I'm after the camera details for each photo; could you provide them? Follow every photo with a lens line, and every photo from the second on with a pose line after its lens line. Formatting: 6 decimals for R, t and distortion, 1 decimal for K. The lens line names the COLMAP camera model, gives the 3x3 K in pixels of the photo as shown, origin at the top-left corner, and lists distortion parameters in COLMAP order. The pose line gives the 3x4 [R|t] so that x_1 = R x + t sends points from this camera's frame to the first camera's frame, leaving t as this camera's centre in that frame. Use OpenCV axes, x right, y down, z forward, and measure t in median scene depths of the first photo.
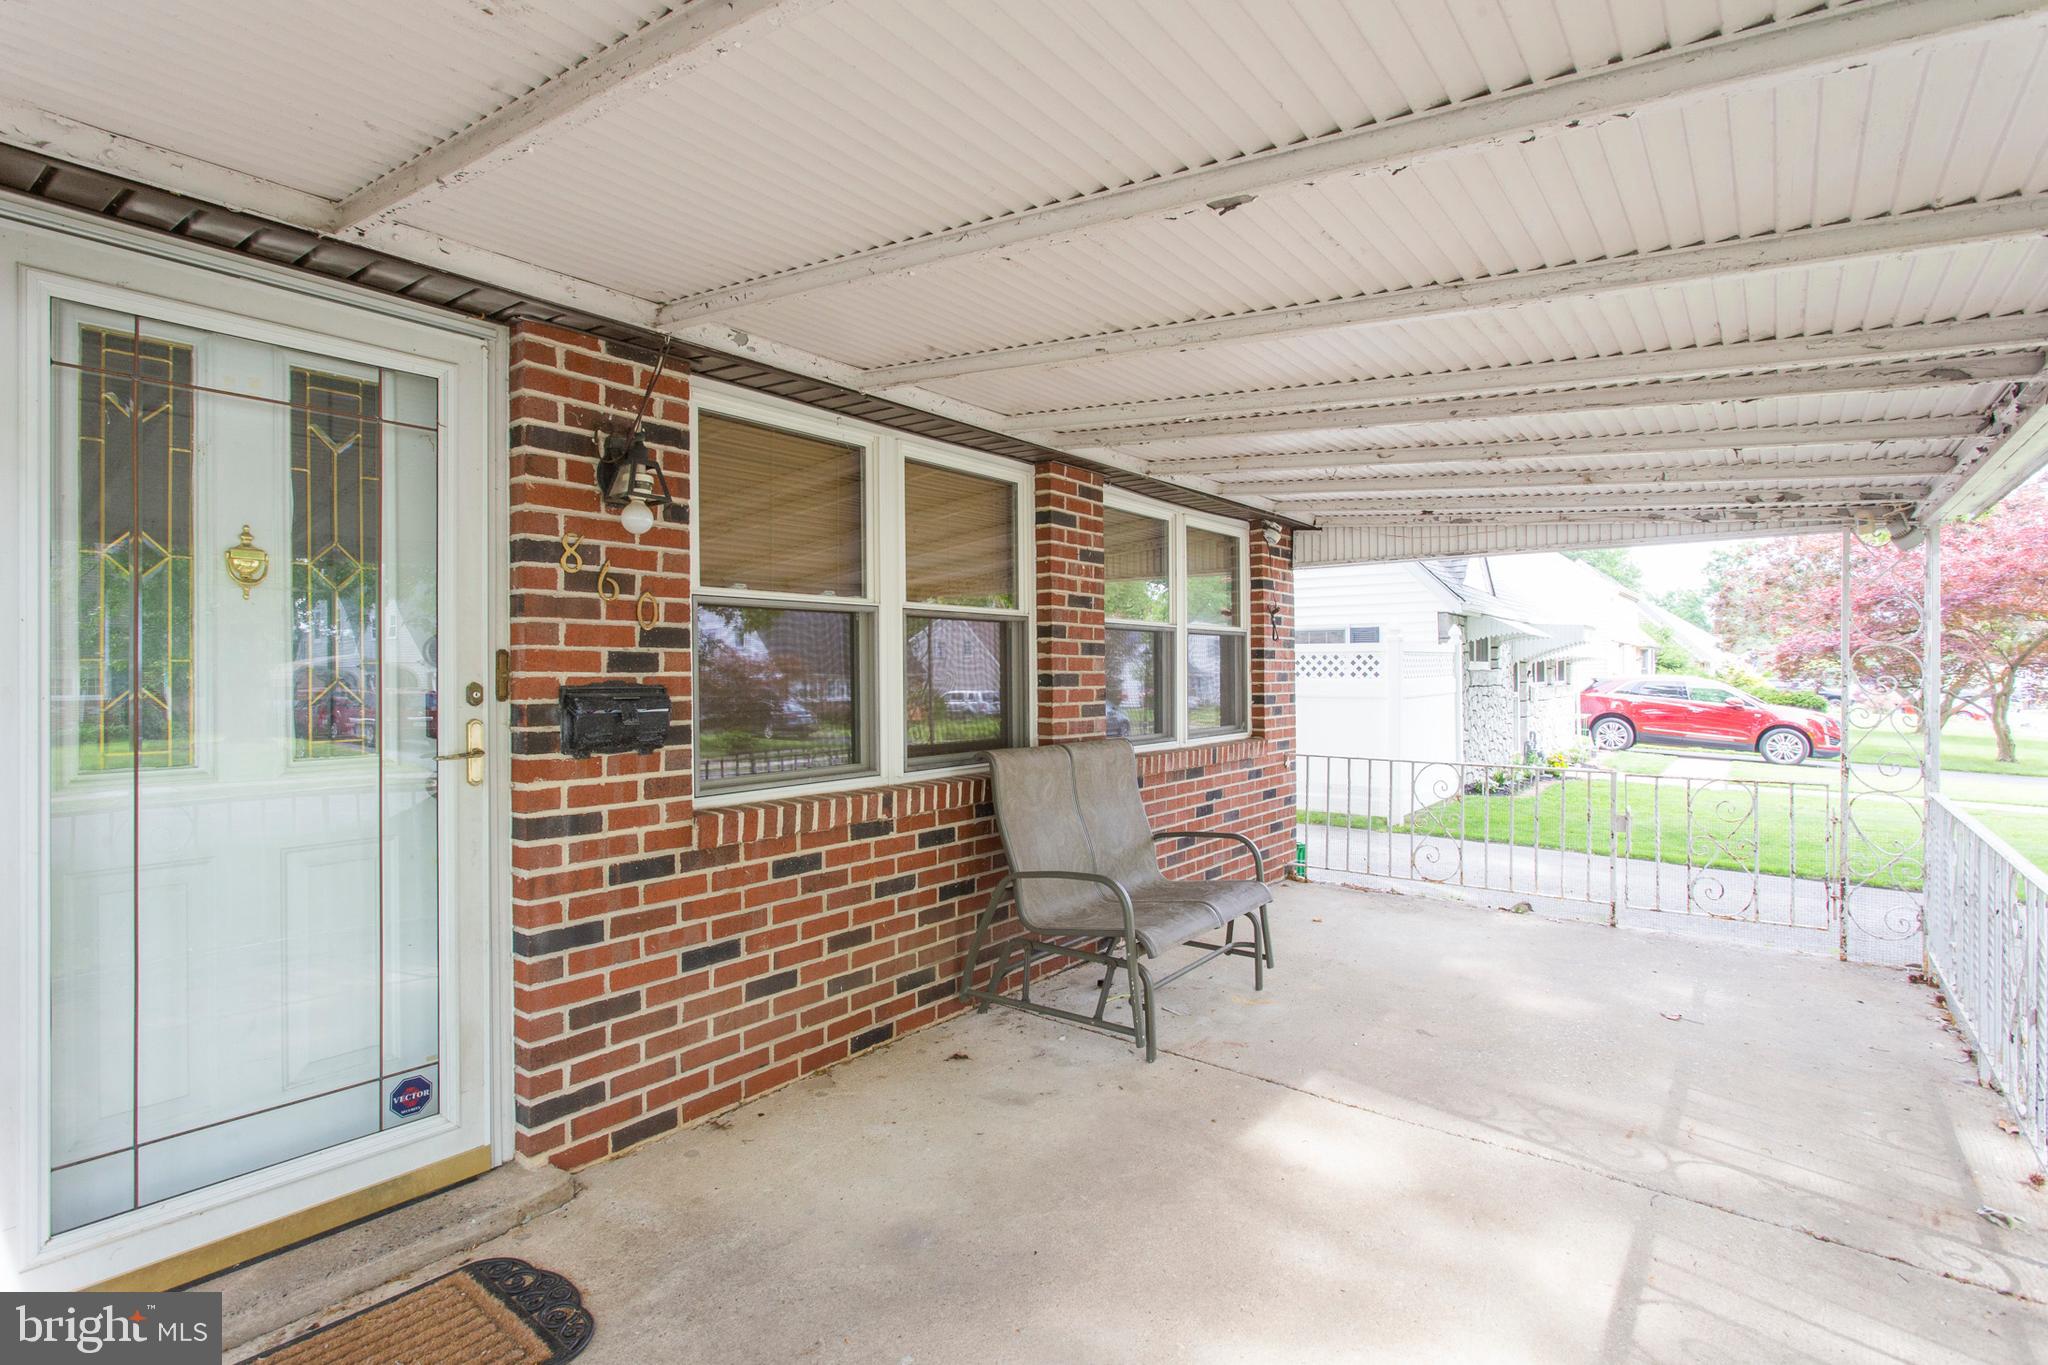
lens RADIAL K [[994.0, 0, 1003.0], [0, 994.0, 687.0], [0, 0, 1]] dist [-0.006452, 0.001394]
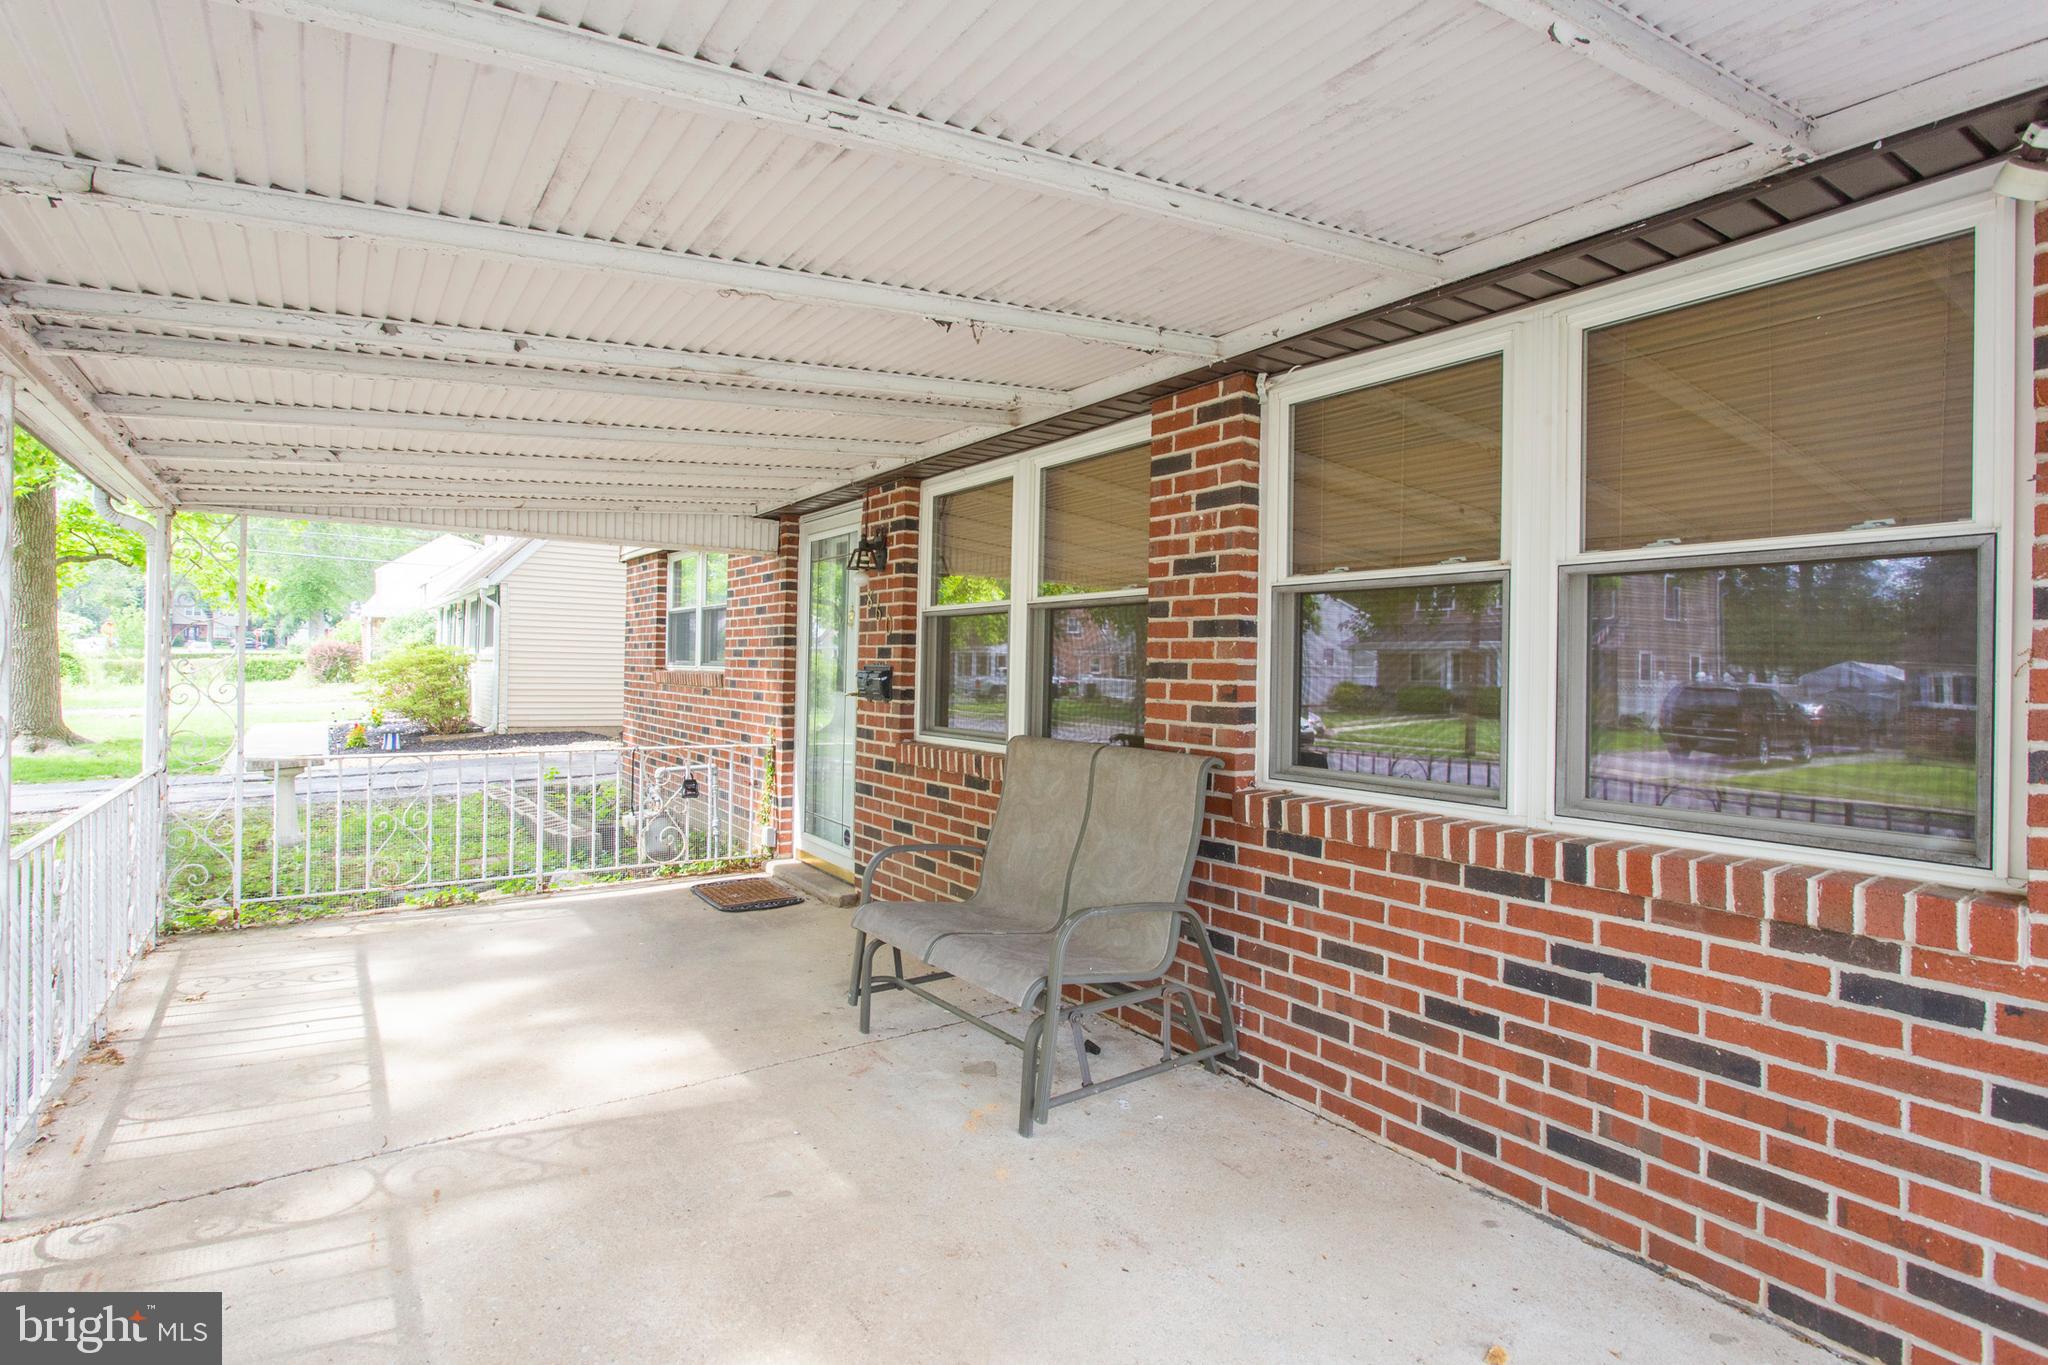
lens RADIAL K [[994.0, 0, 1015.6], [0, 994.0, 668.7], [0, 0, 1]] dist [-0.006452, 0.001394]
pose [[-0.292331, 0.005142, -0.956303, 0.834406], [-0.021121, 0.999707, 0.011832, -0.015187], [0.956084, 0.023657, -0.292137, 1.101112]]
